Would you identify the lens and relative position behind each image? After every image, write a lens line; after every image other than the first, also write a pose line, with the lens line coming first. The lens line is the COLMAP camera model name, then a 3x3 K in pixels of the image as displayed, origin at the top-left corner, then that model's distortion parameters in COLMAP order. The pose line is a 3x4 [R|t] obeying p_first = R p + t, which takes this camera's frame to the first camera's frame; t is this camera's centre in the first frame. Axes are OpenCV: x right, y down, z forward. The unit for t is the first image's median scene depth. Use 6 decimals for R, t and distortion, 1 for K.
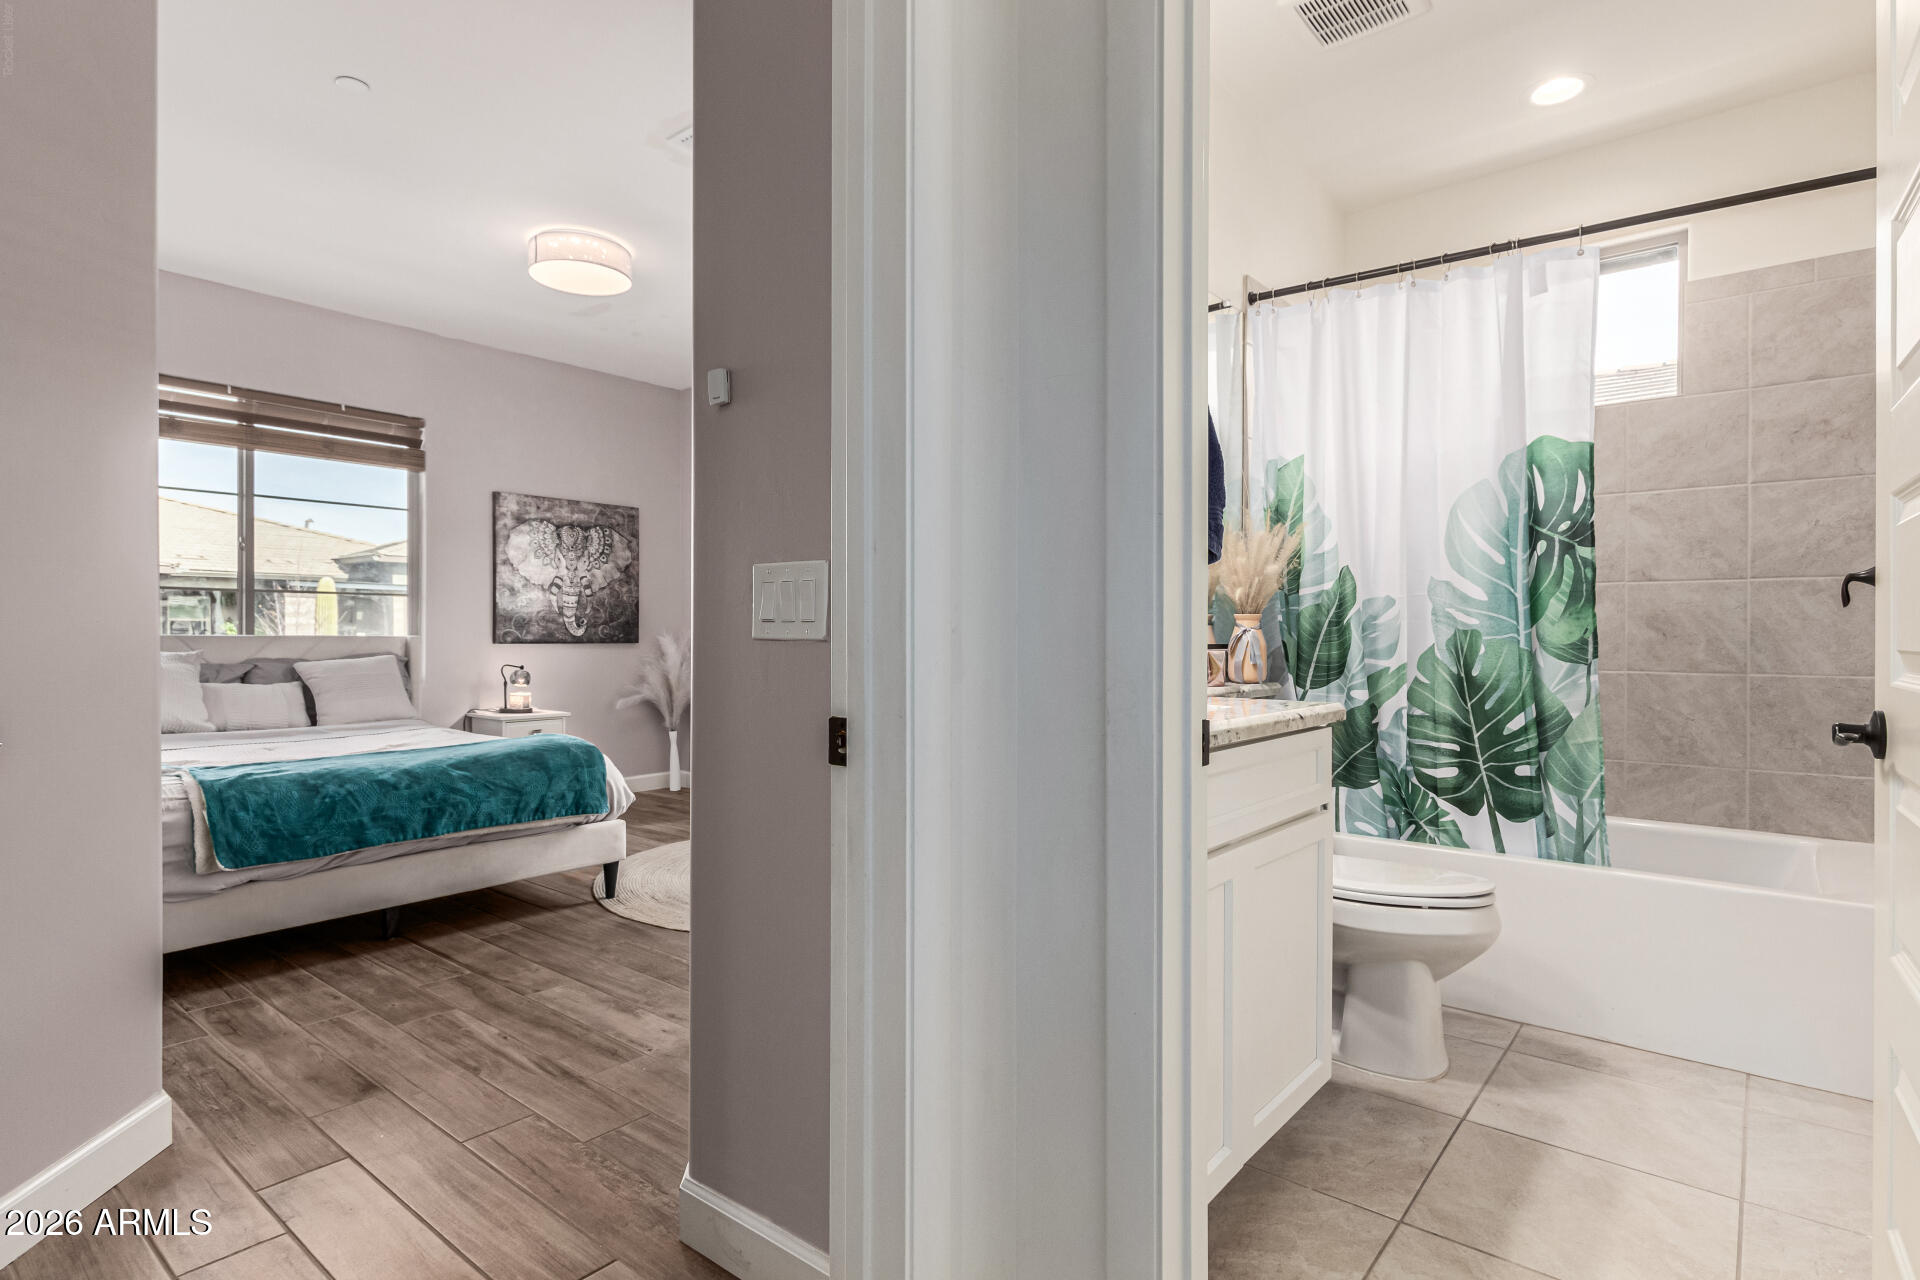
lens RADIAL K [[926.3, 0, 953.7], [0, 926.3, 644.1], [0, 0, 1]] dist [0.004045, -0.002026]
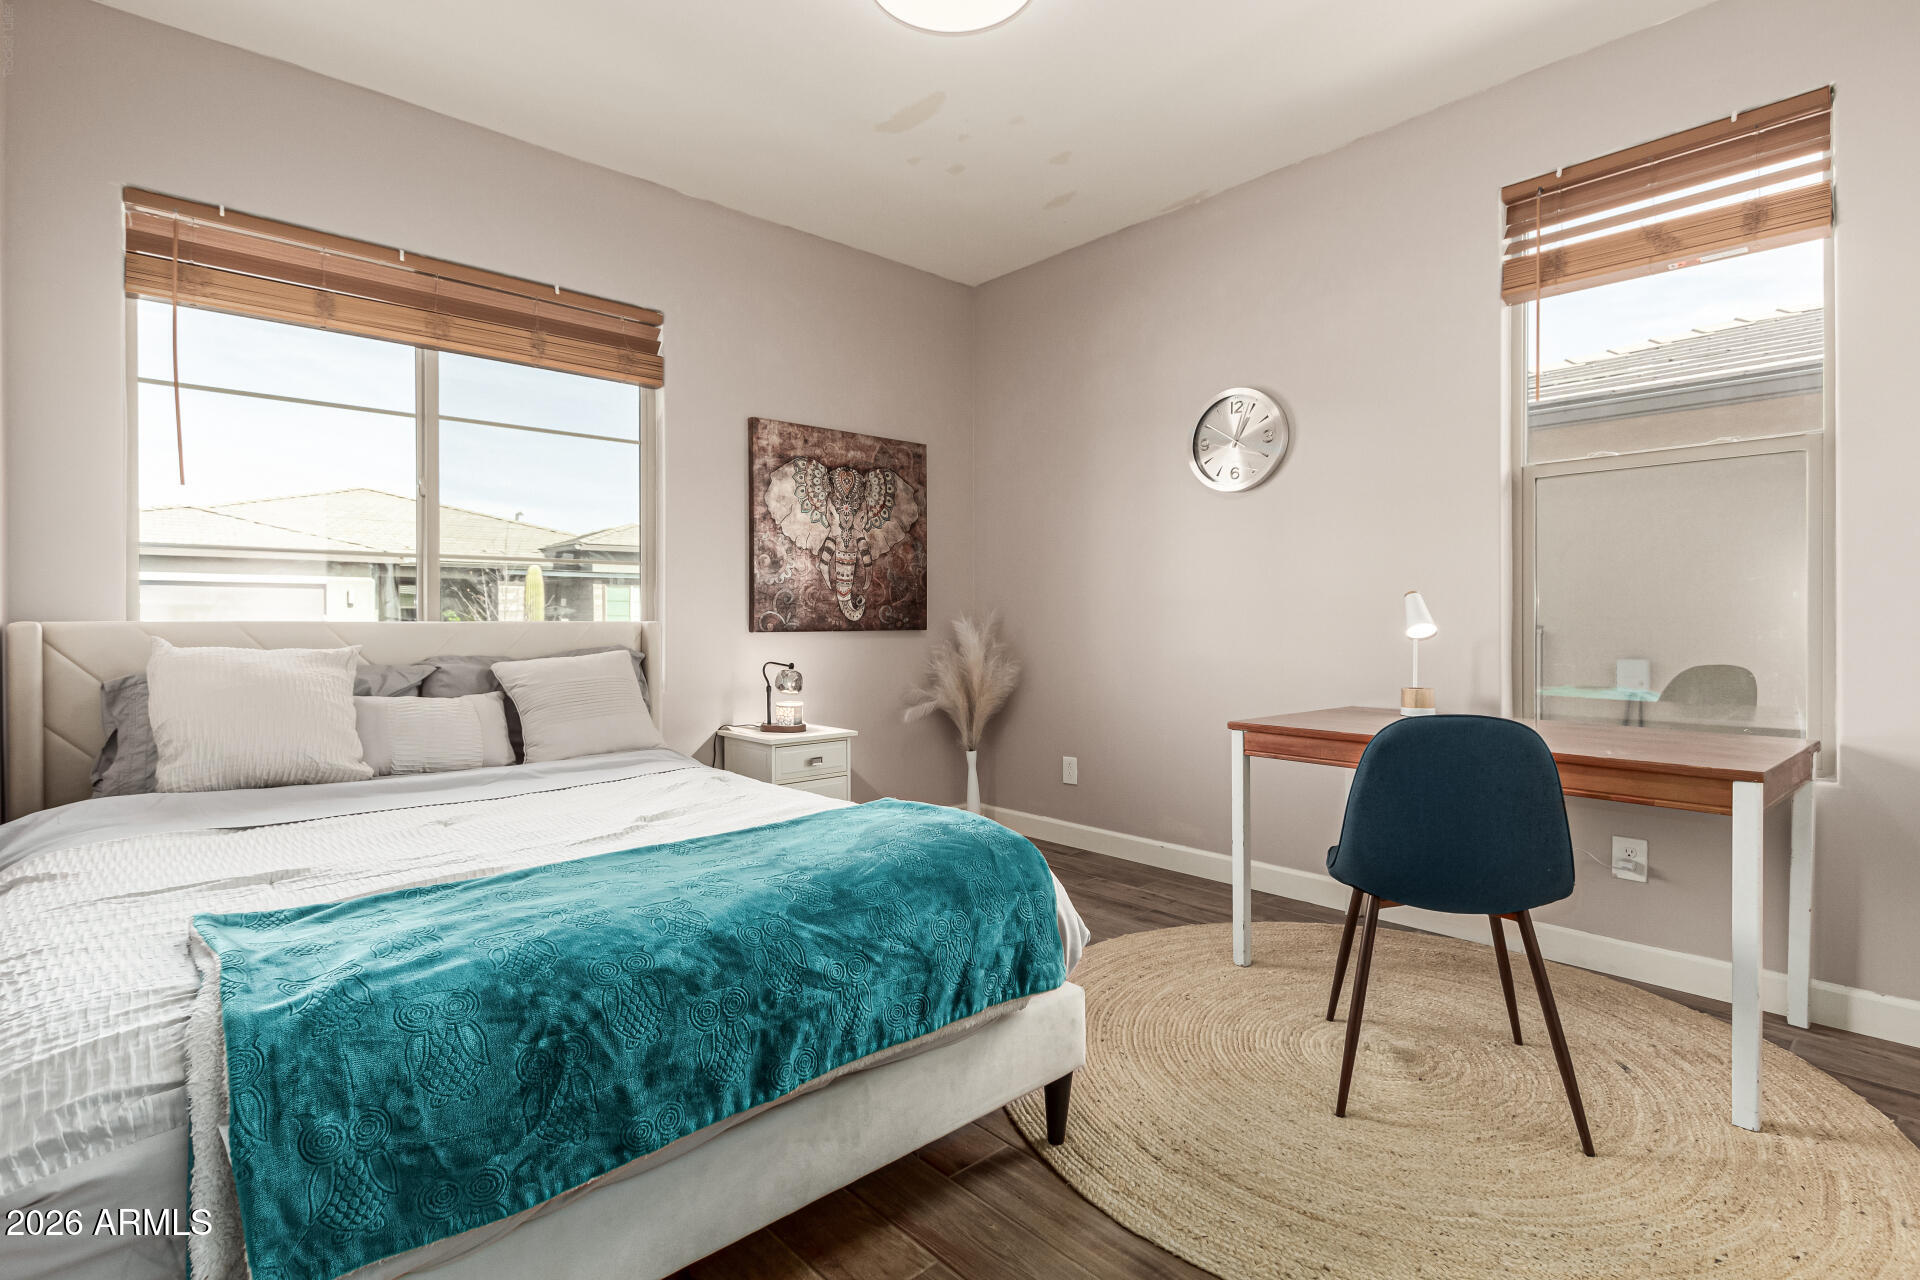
lens RADIAL K [[926.3, 0, 966.3], [0, 926.3, 630.3], [0, 0, 1]] dist [0.004045, -0.002026]
pose [[0.987471, -0.003579, -0.157763, -0.238570], [0.003951, 0.999990, 0.002047, -0.002925], [0.157754, -0.002645, 0.987475, 0.350730]]
